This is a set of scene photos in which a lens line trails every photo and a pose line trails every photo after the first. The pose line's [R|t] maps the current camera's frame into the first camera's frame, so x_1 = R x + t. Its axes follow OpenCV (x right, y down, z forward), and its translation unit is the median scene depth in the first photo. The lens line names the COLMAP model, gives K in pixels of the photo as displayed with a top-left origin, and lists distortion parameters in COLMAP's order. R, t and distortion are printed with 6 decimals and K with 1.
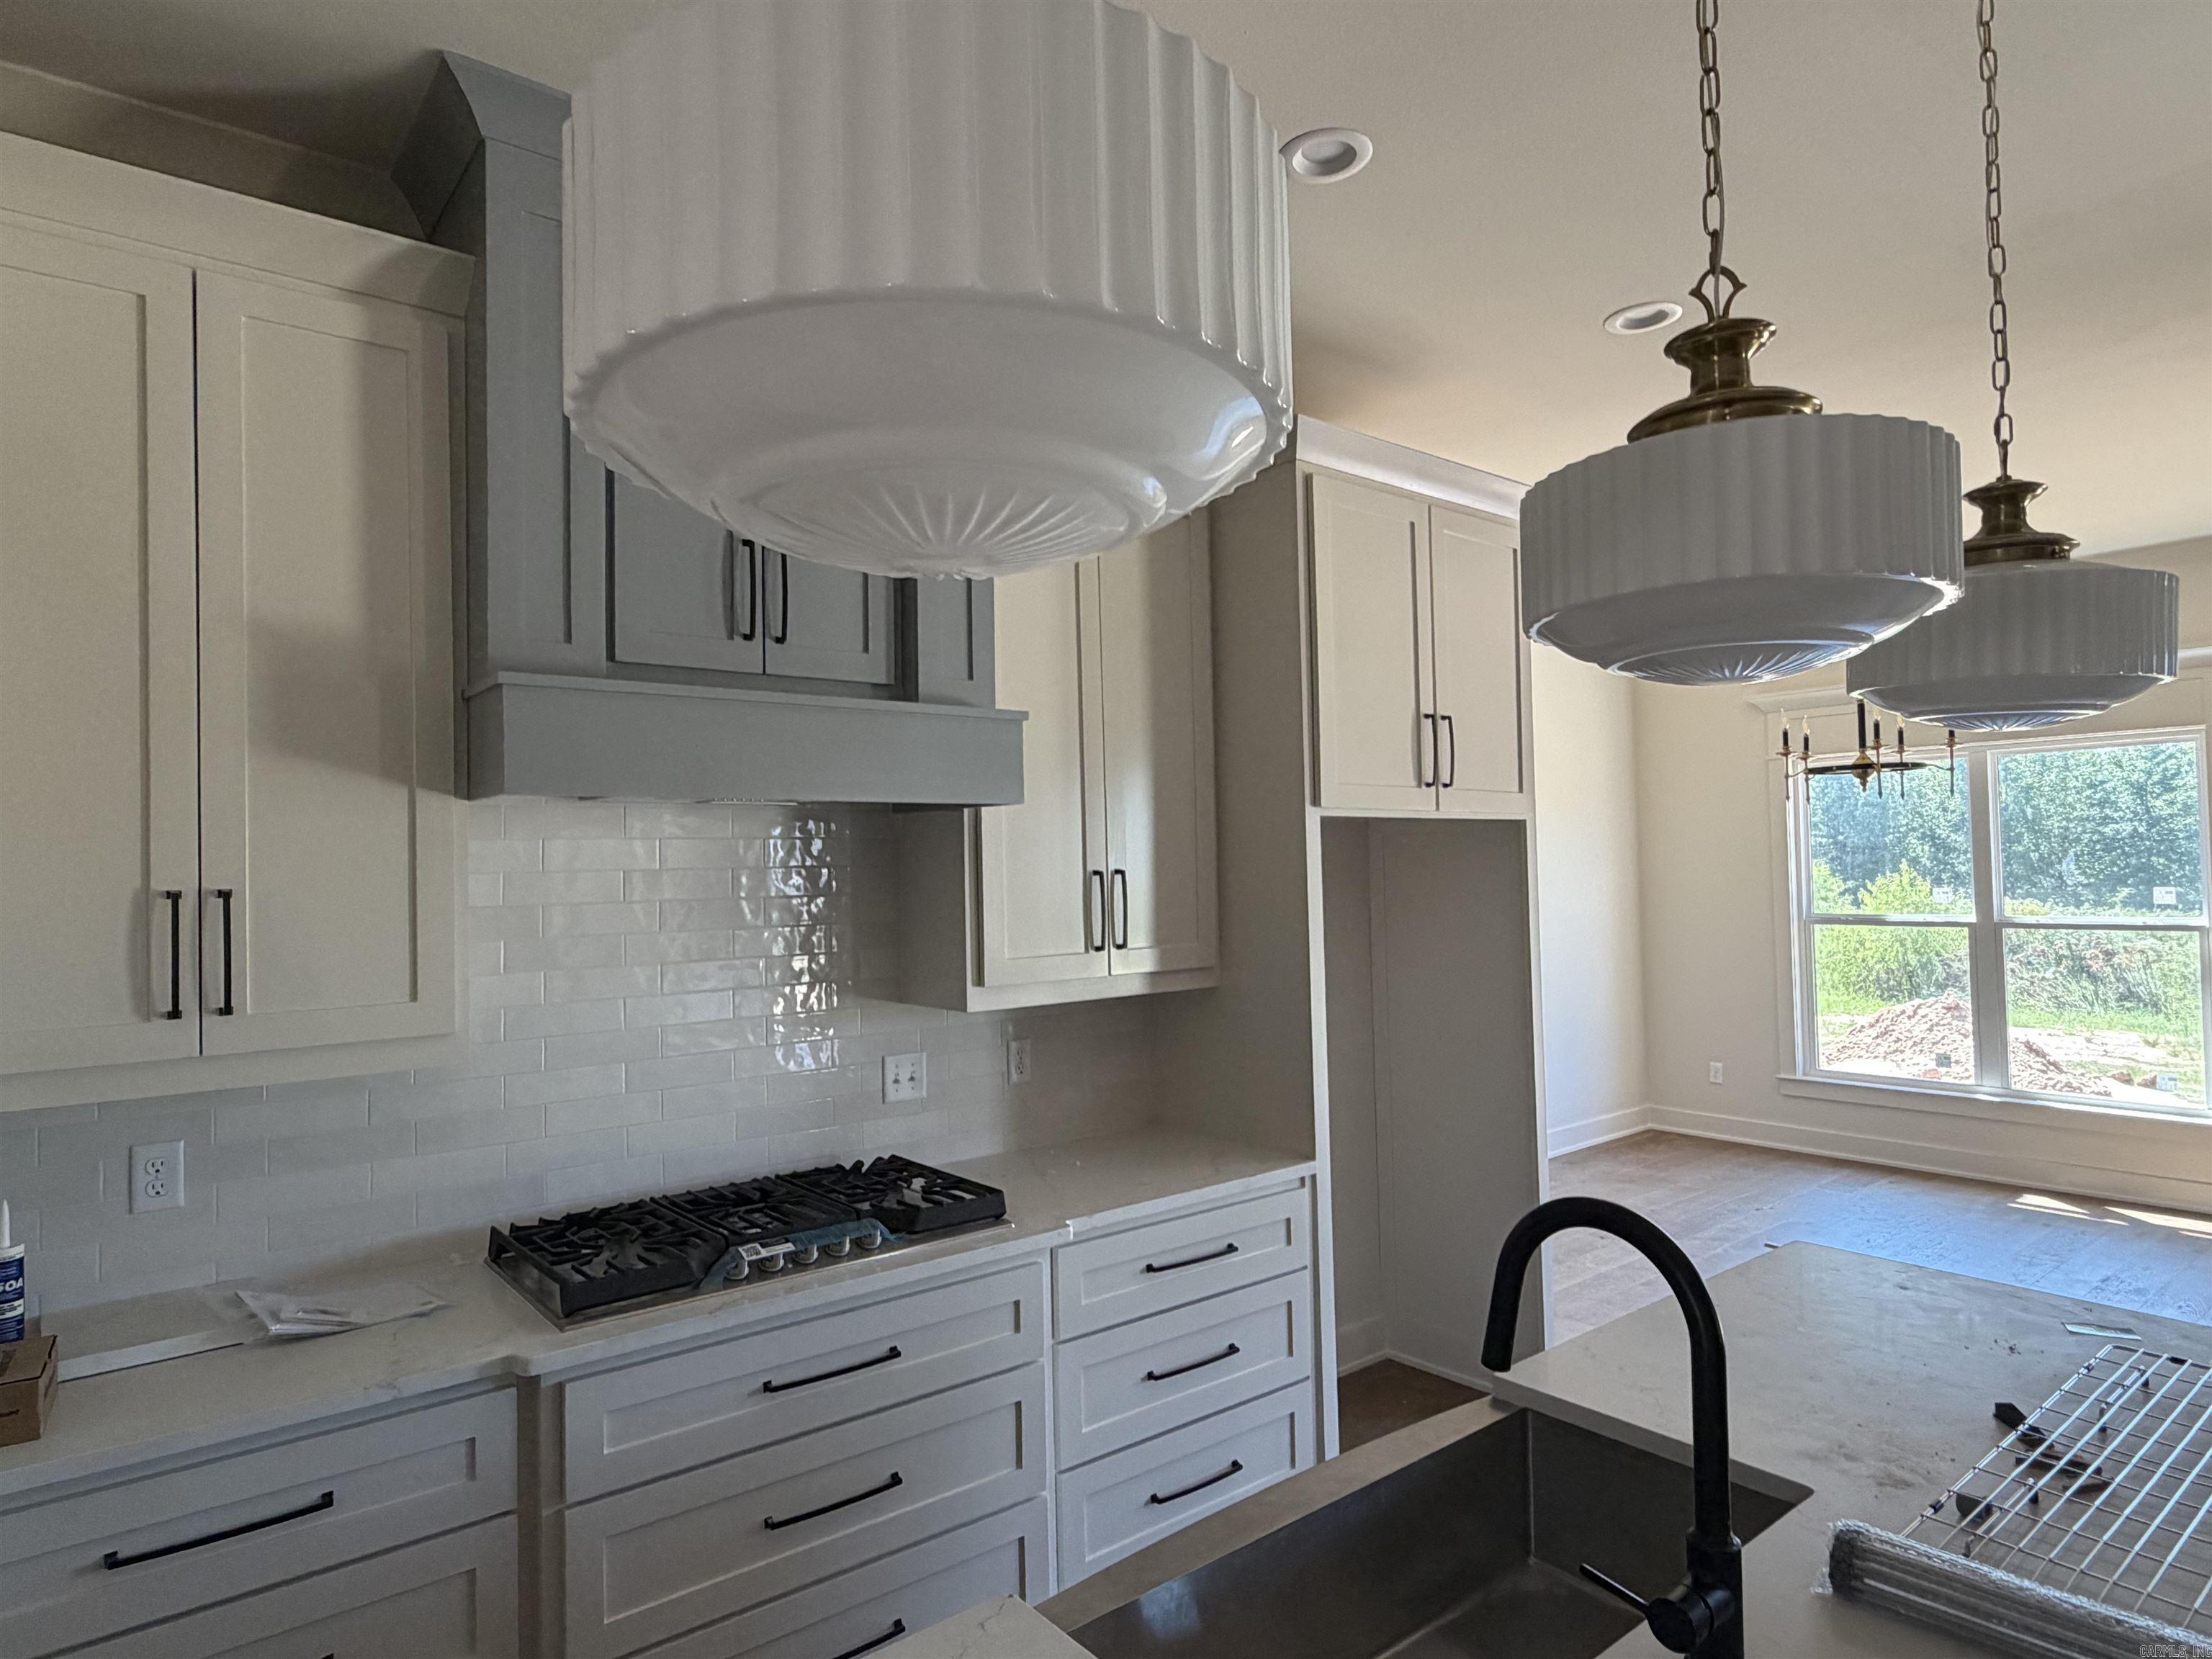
lens RADIAL K [[1267.2, 0, 1099.6], [0, 1267.2, 835.5], [0, 0, 1]] dist [0.006404, -0.003854]
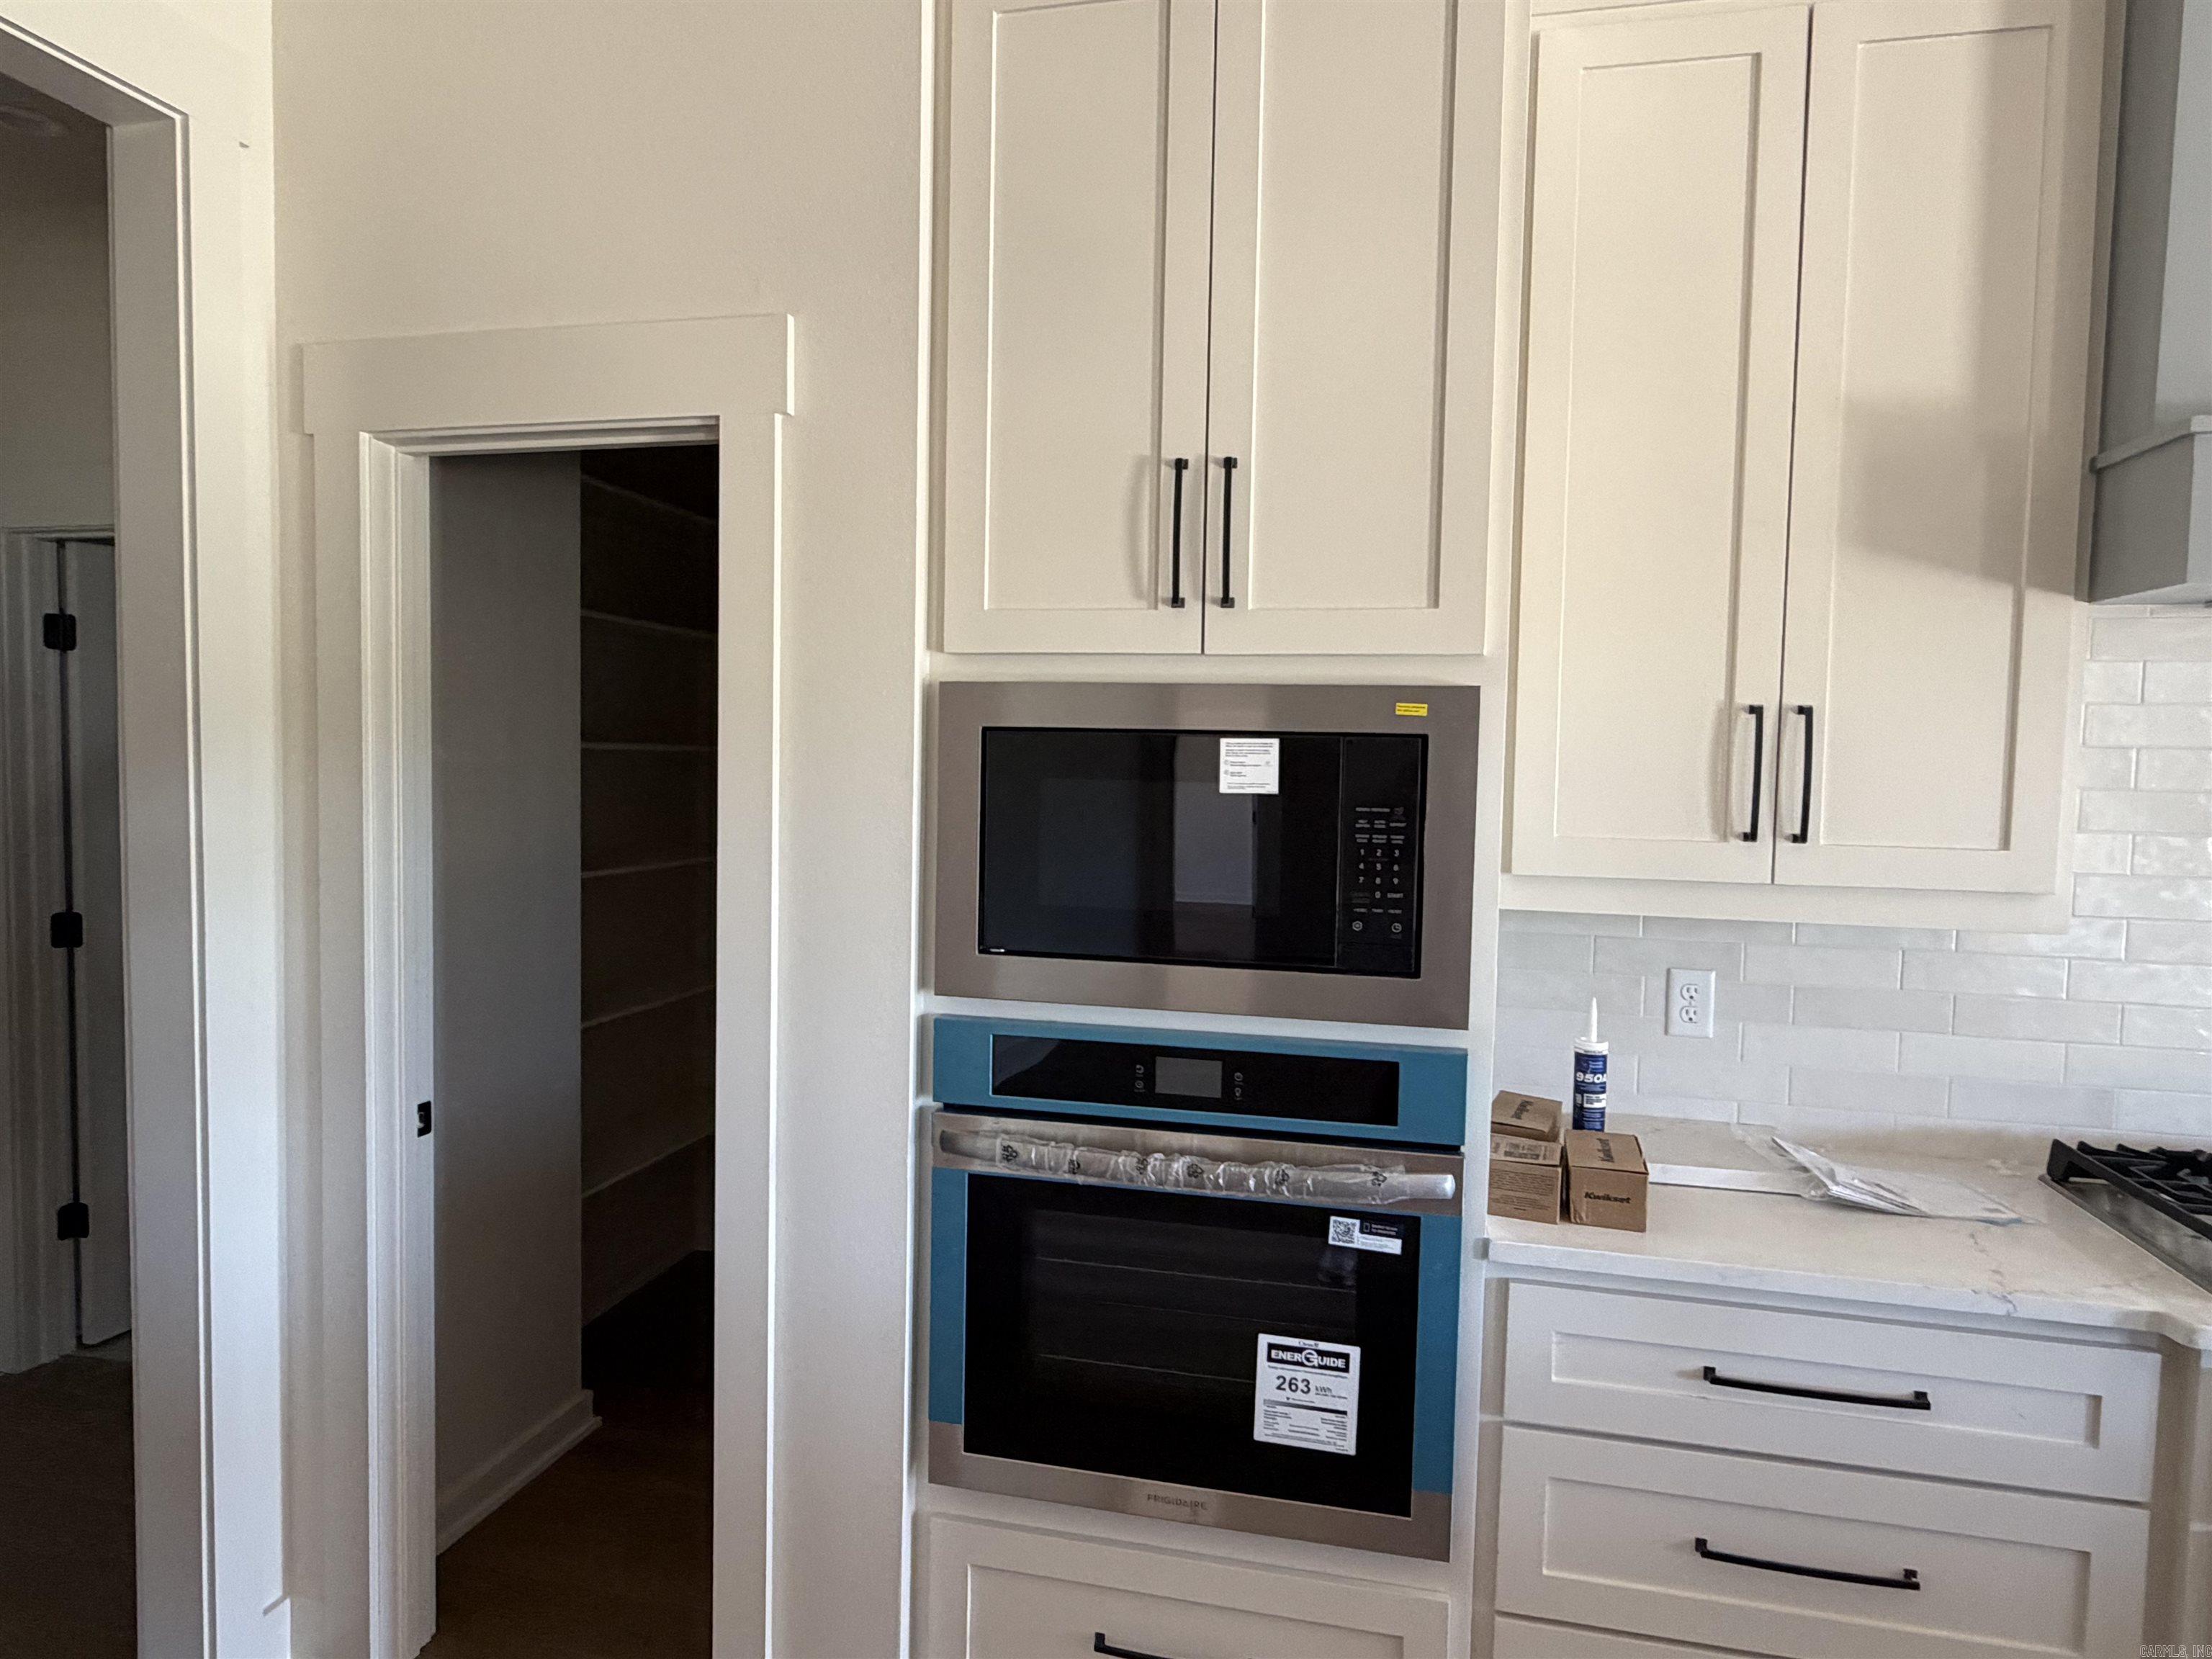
lens RADIAL K [[1366.5, 0, 1101.3], [0, 1366.5, 825.5], [0, 0, 1]] dist [0.003477, 0.000358]
pose [[0.620498, 0.079412, -0.780177, -0.212273], [-0.015695, 0.995918, 0.088890, 0.045185], [0.784051, -0.042911, 0.619211, -0.007817]]
